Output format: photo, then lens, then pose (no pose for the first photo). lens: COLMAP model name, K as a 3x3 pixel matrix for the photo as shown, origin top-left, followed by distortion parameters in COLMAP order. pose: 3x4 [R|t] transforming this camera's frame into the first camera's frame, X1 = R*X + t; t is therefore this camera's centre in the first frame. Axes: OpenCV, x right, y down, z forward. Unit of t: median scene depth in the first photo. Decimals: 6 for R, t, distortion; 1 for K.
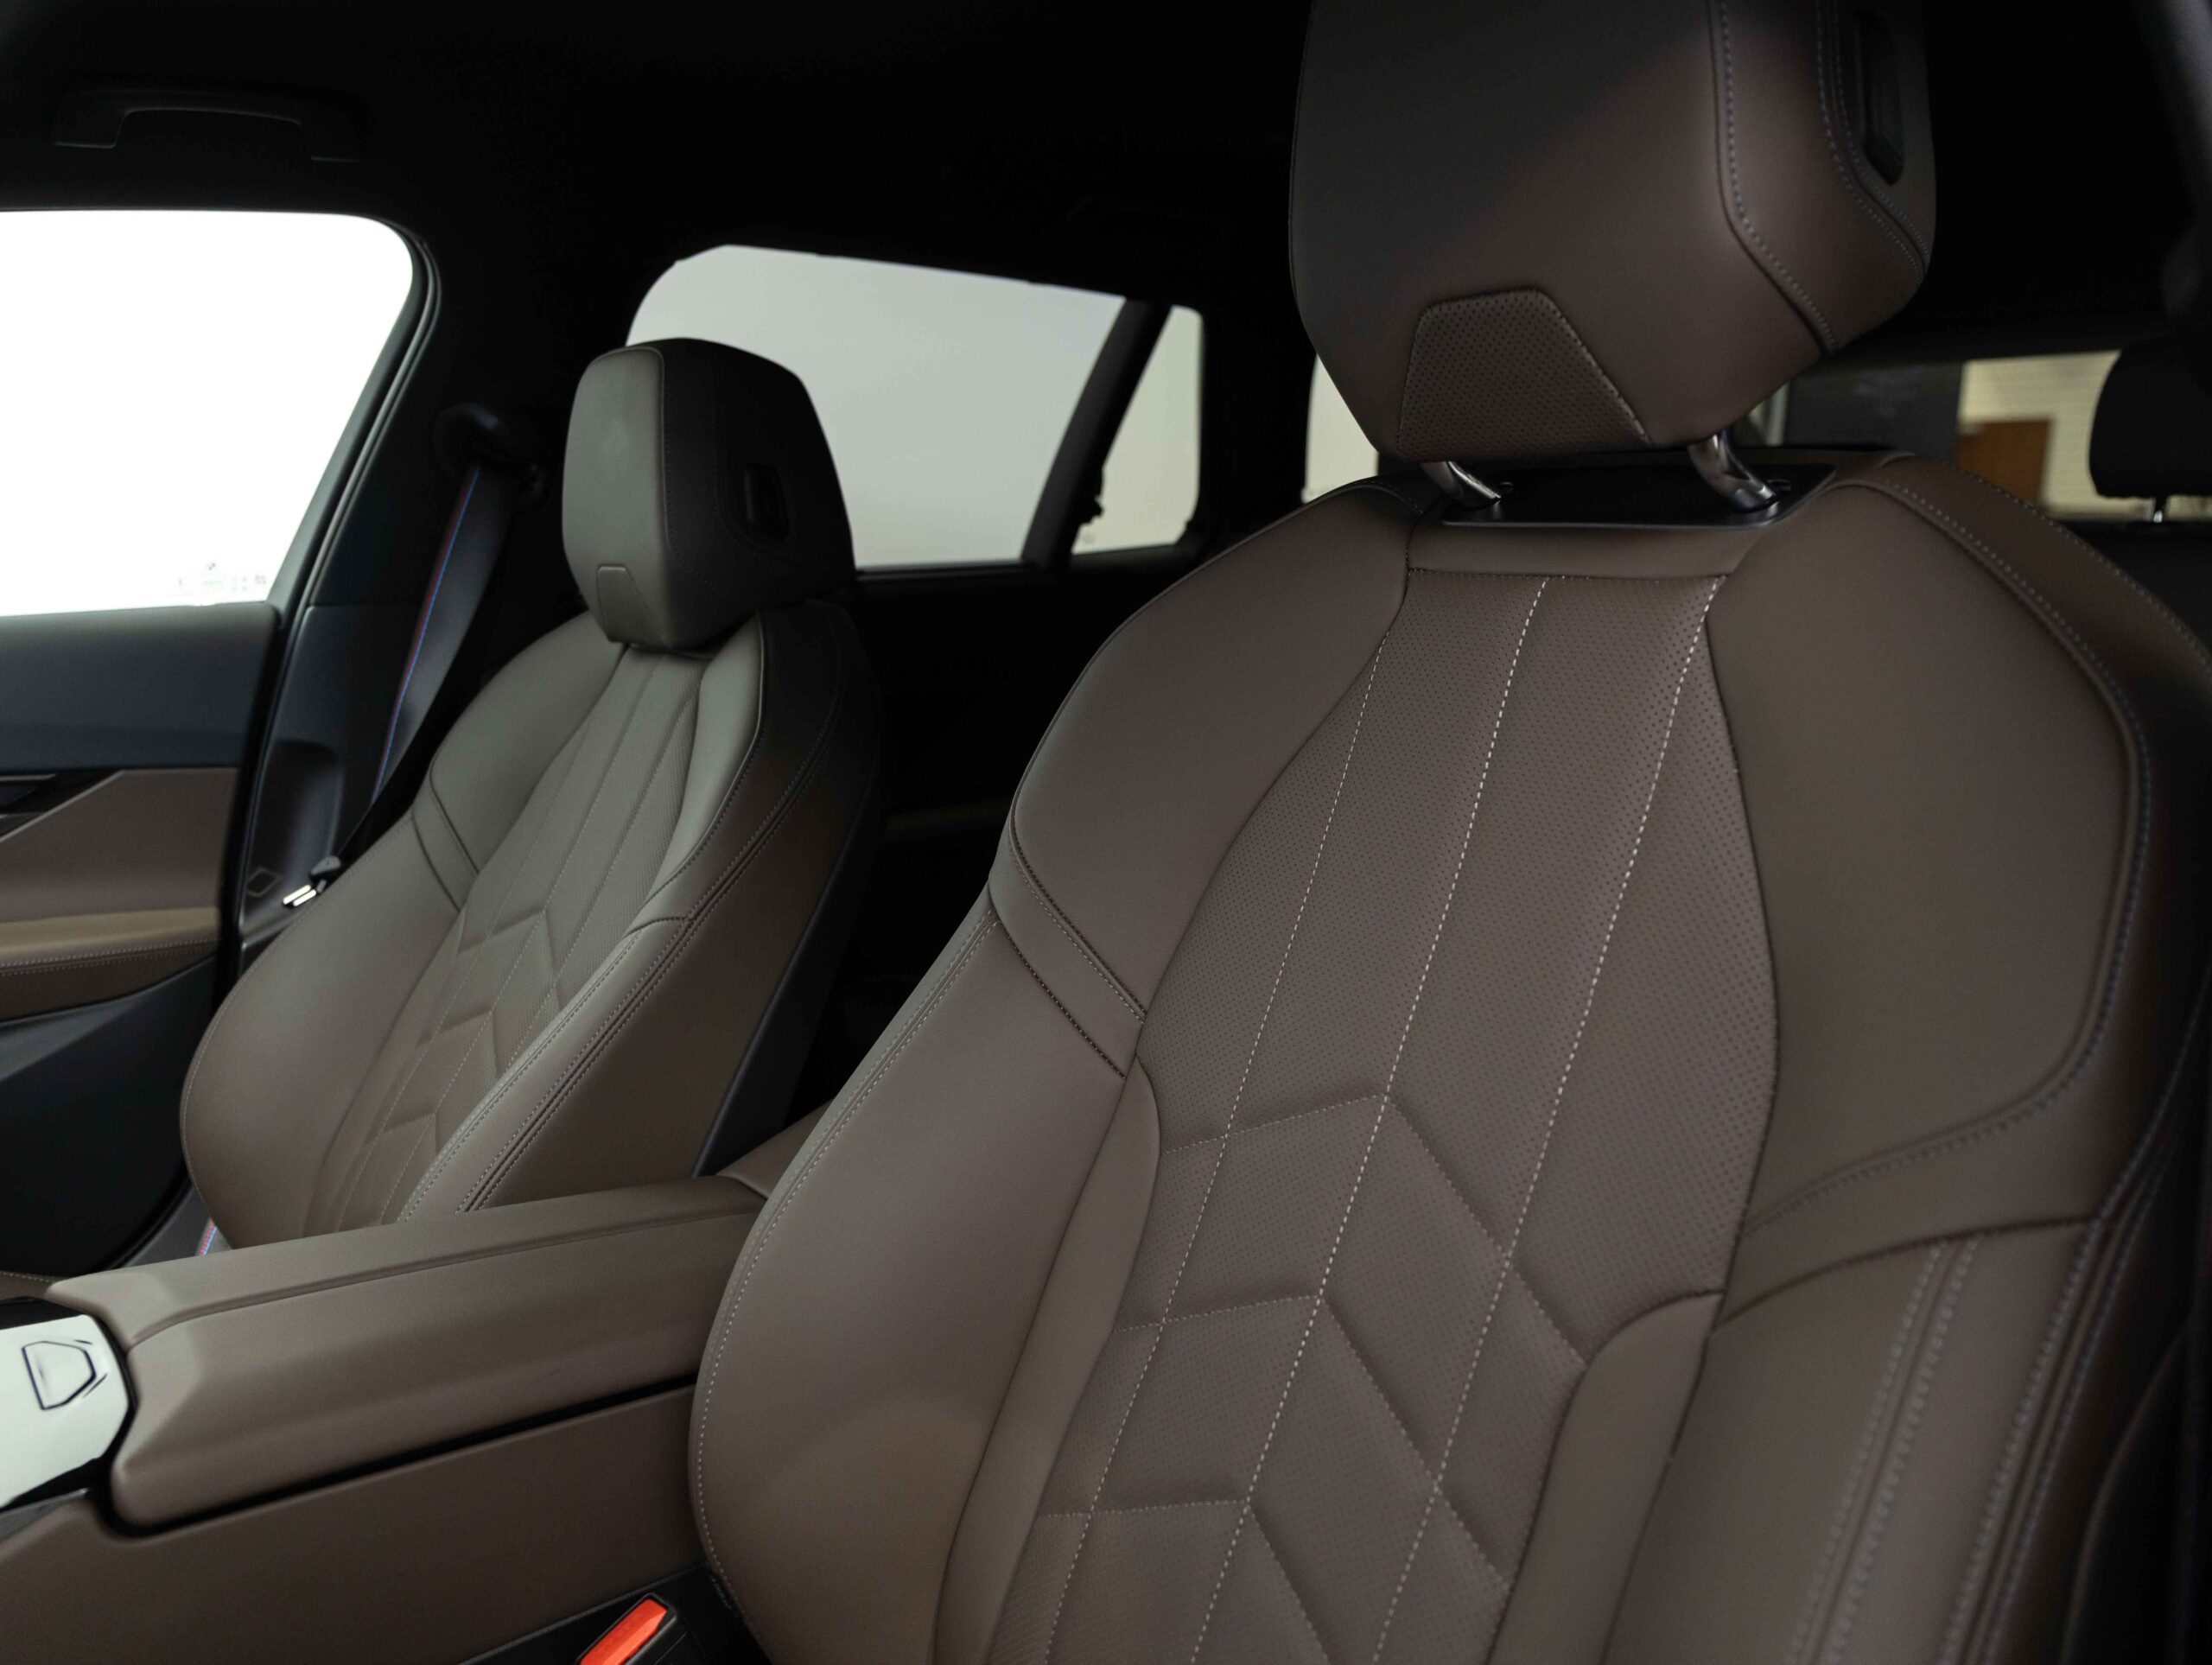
lens RADIAL K [[1548.6, 0, 1106.0], [0, 1548.6, 832.5], [0, 0, 1]] dist [-0.000412, -0.001890]
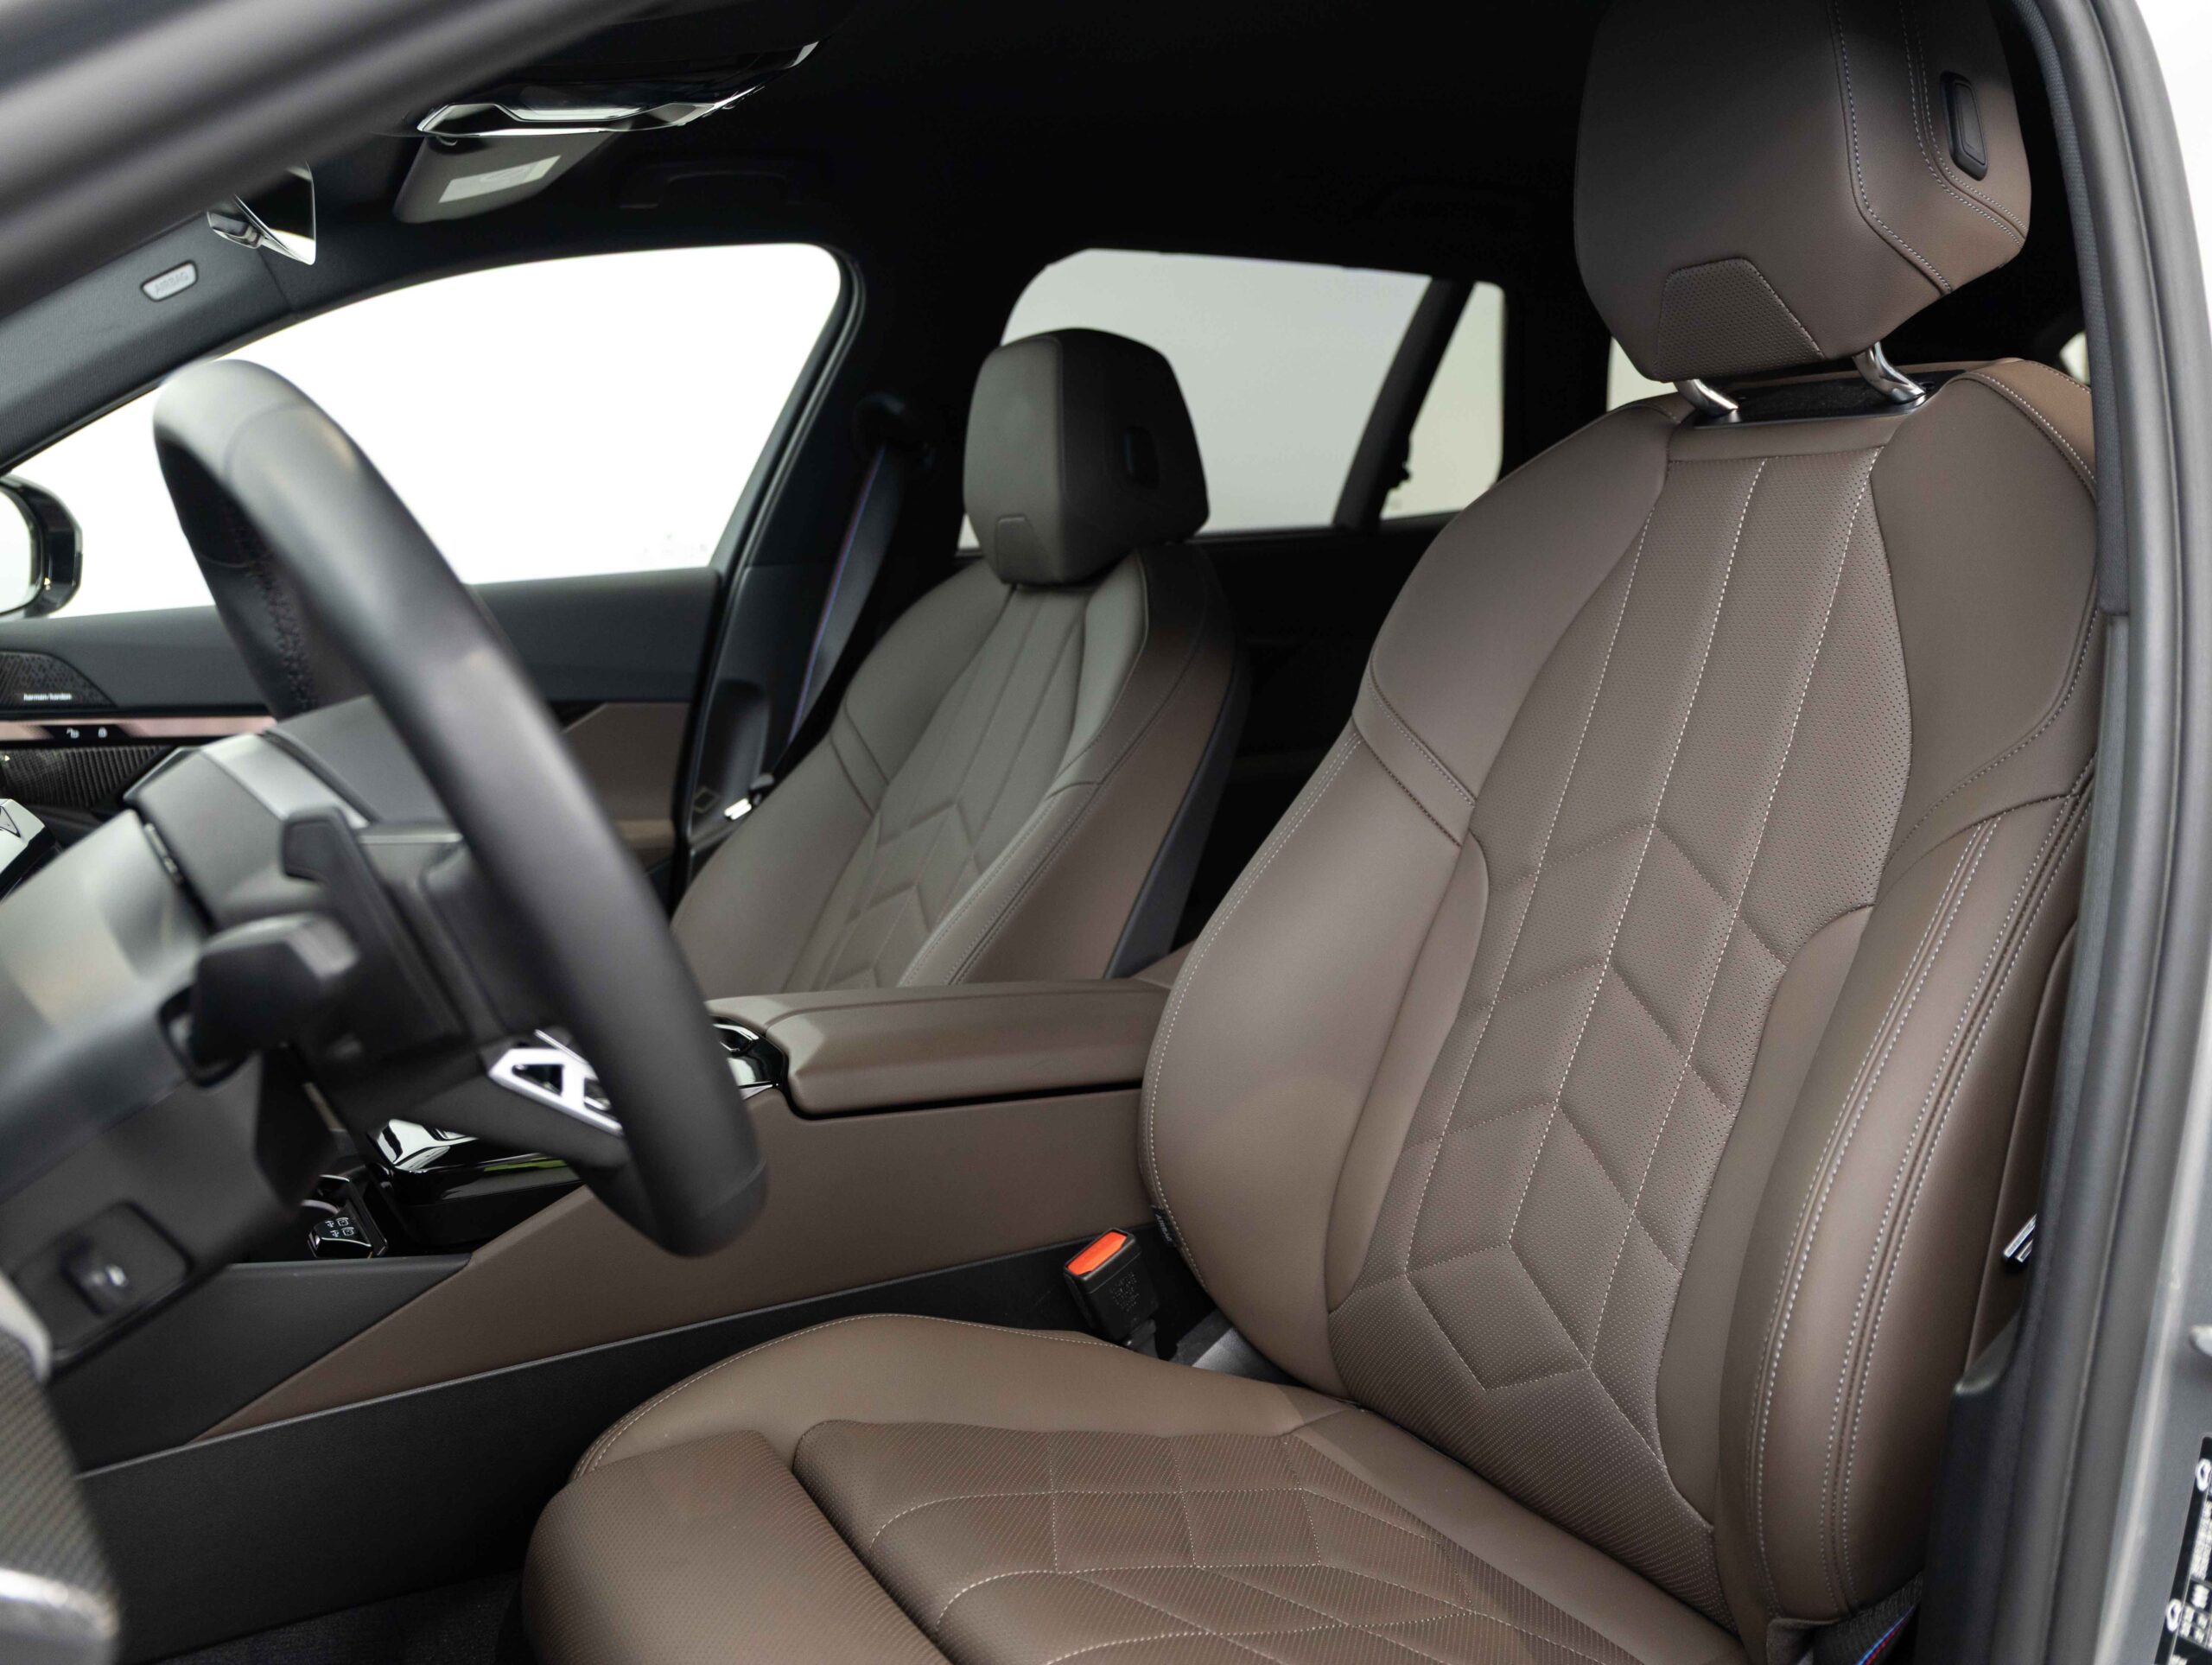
lens RADIAL K [[1858.2, 0, 1106.0], [0, 1858.2, 832.5], [0, 0, 1]] dist [0.001670, -0.111608]
pose [[0.988879, -0.010517, -0.148352, -0.033354], [0.003964, 0.999006, -0.044399, 0.136115], [0.148671, 0.043317, 0.987938, -0.404627]]
